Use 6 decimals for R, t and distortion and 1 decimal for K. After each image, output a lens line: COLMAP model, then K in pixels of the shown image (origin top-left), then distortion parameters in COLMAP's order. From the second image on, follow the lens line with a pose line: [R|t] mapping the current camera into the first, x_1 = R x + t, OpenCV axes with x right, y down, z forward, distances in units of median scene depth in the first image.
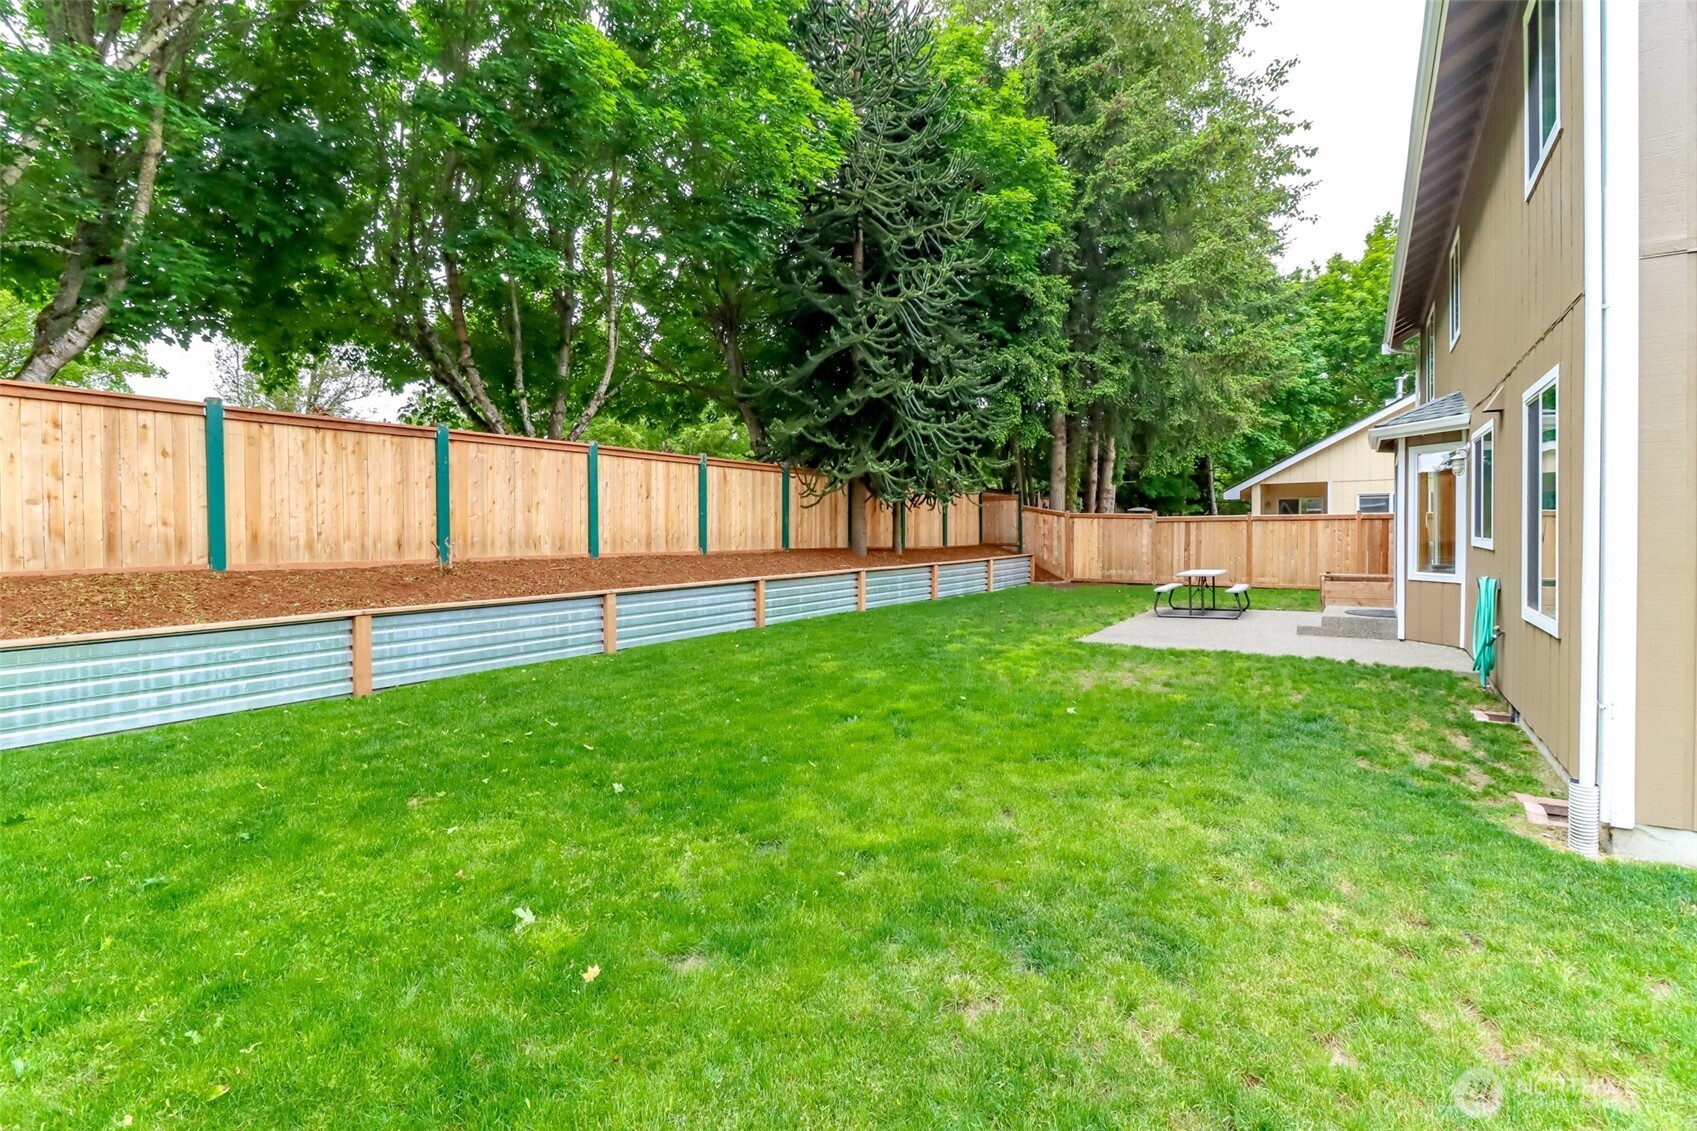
lens RADIAL K [[780.0, 0, 857.5], [0, 780.0, 538.0], [0, 0, 1]] dist [0.005711, -0.001437]
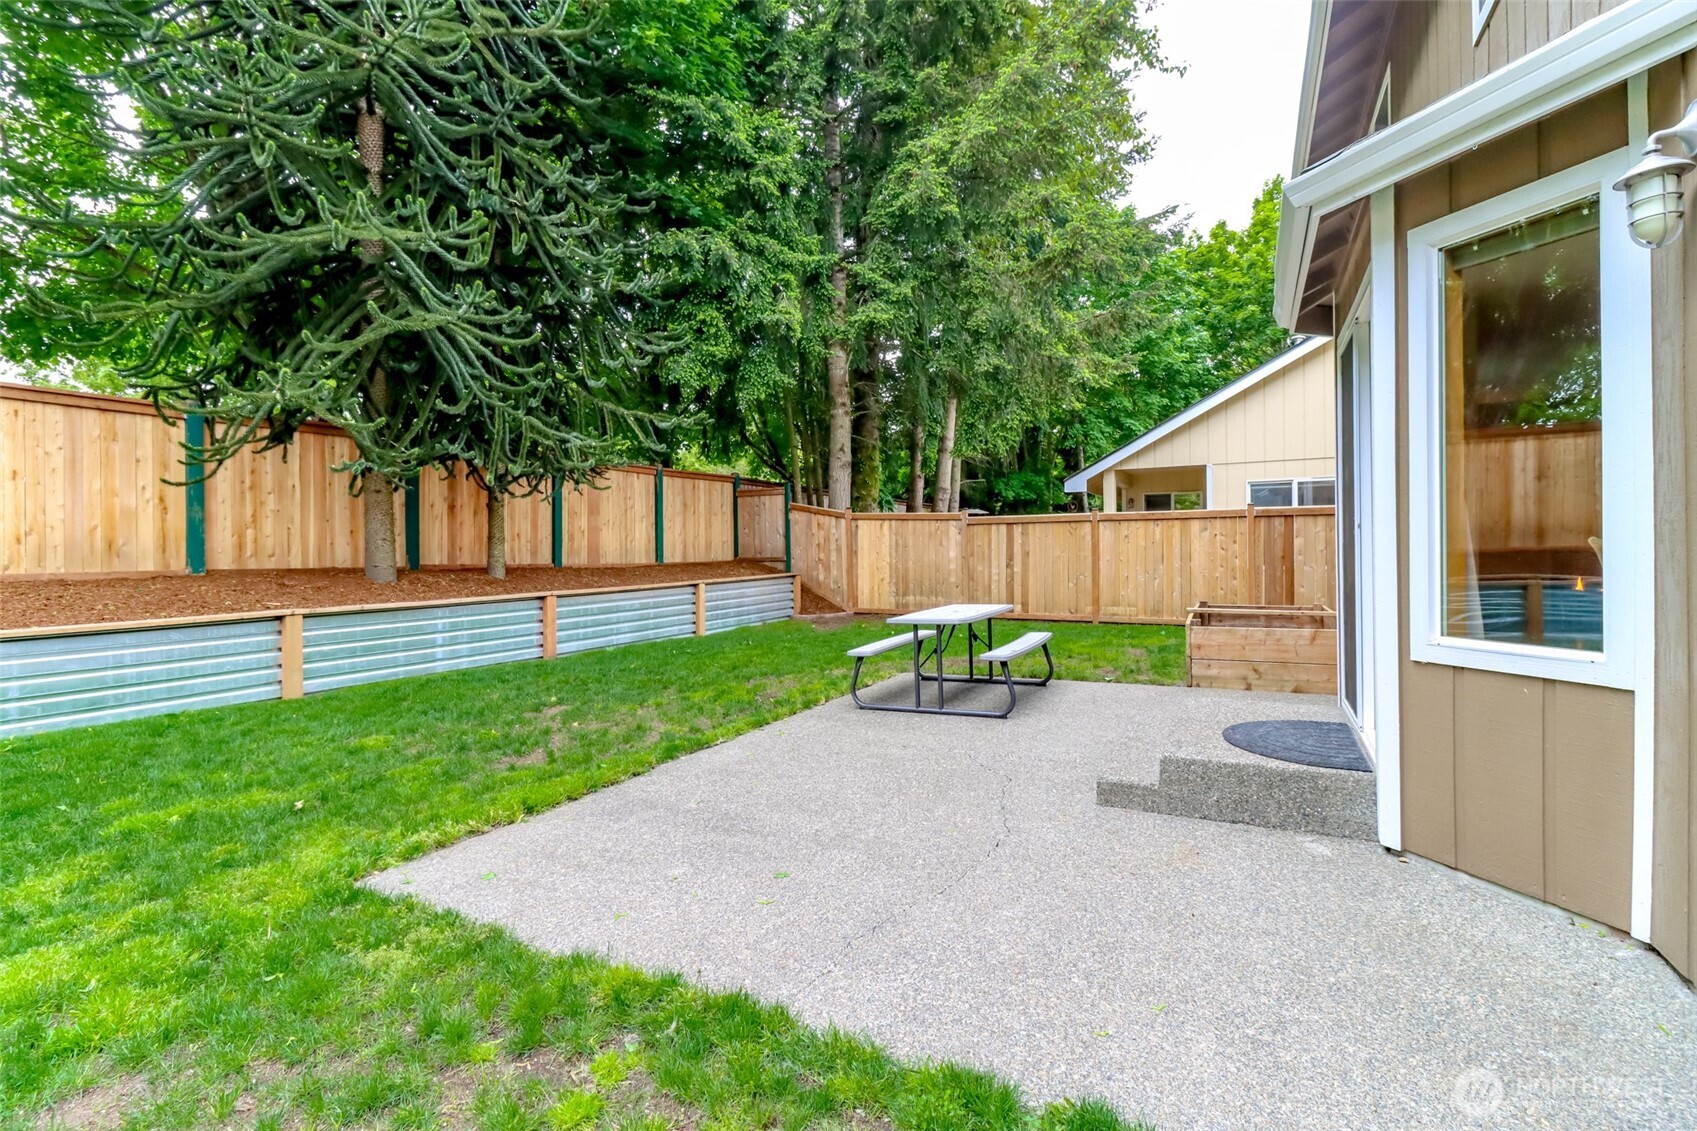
lens RADIAL K [[780.0, 0, 853.2], [0, 780.0, 549.5], [0, 0, 1]] dist [0.005711, -0.001437]
pose [[0.994736, -0.005404, 0.102331, 0.224095], [0.006118, 0.999959, -0.006668, 0.005160], [-0.102291, 0.007259, 0.994728, 0.353245]]
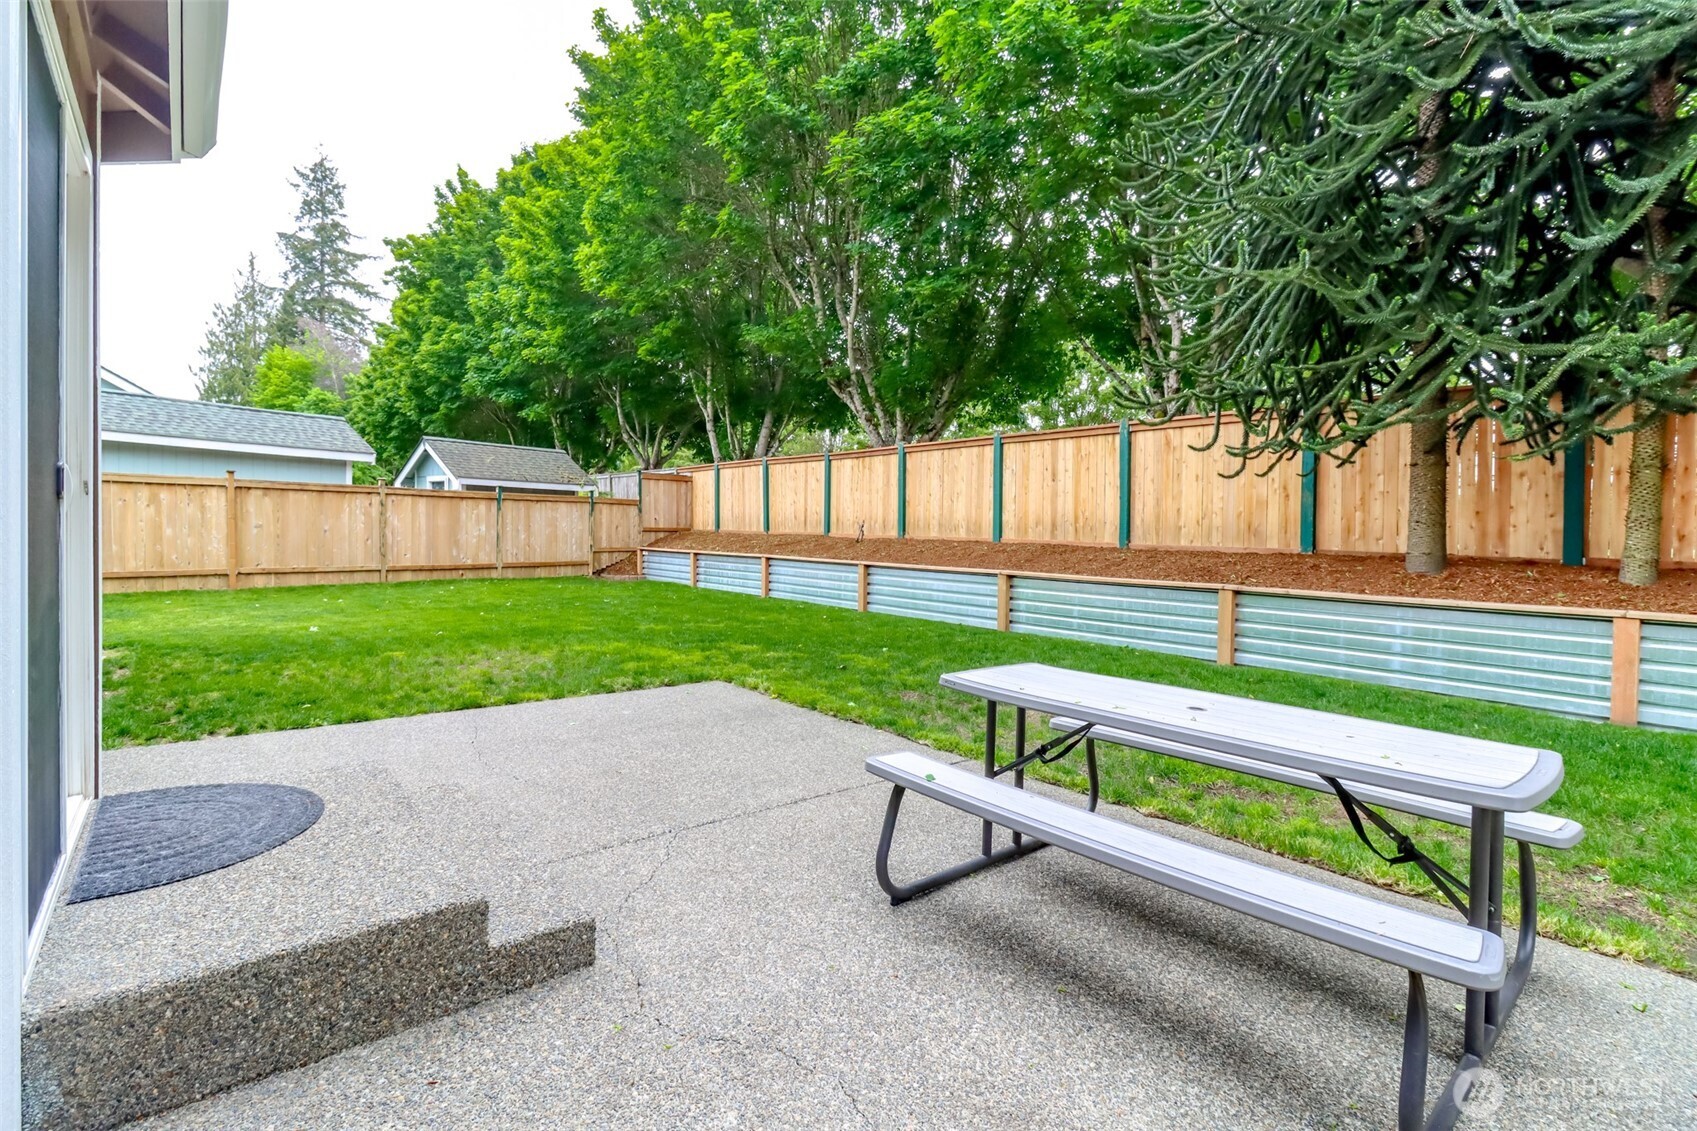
lens RADIAL K [[780.0, 0, 857.8], [0, 780.0, 555.8], [0, 0, 1]] dist [0.005711, -0.001437]
pose [[-0.283540, 0.033496, -0.958375, 0.436577], [-0.025285, 0.998781, 0.042389, 0.001879], [0.958627, 0.036251, -0.282348, 0.668784]]
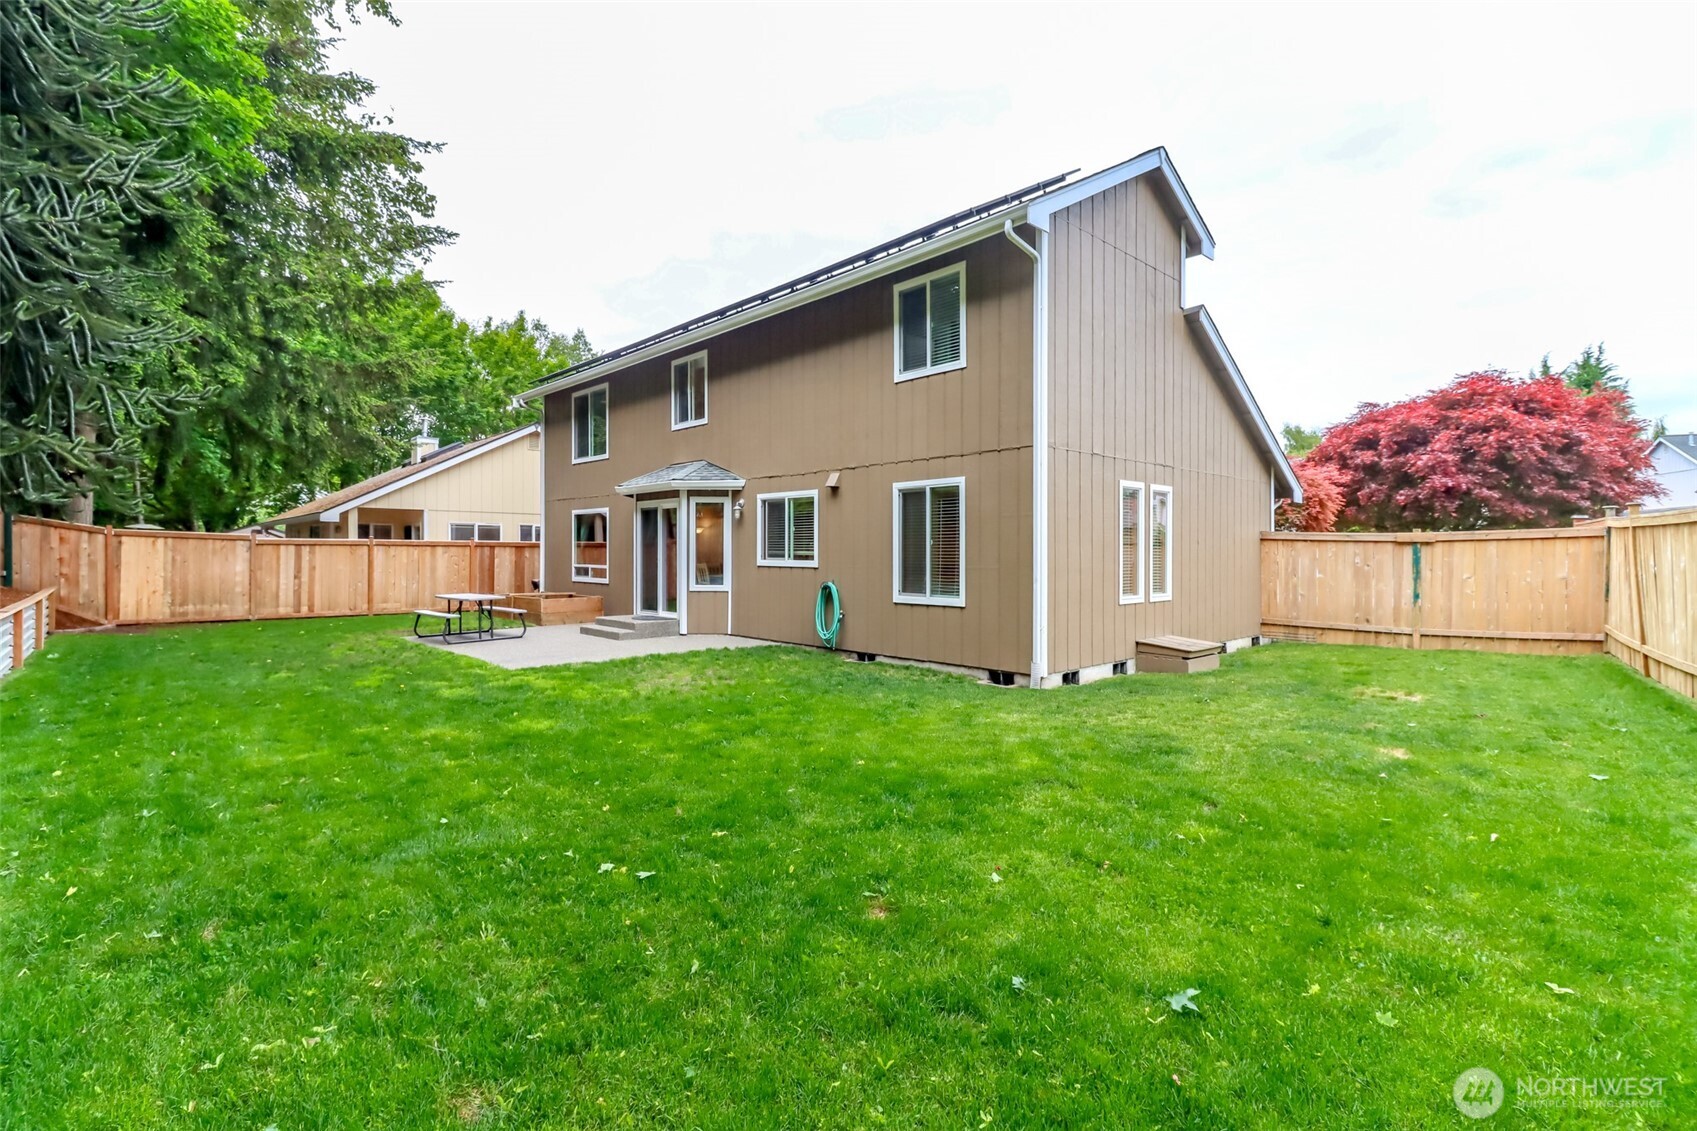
lens RADIAL K [[780.0, 0, 847.7], [0, 780.0, 556.4], [0, 0, 1]] dist [0.005711, -0.001437]
pose [[0.240184, 0.005458, 0.970712, -0.292126], [0.004907, 0.999965, -0.006837, 0.001127], [-0.970715, 0.006406, 0.240149, 0.190266]]
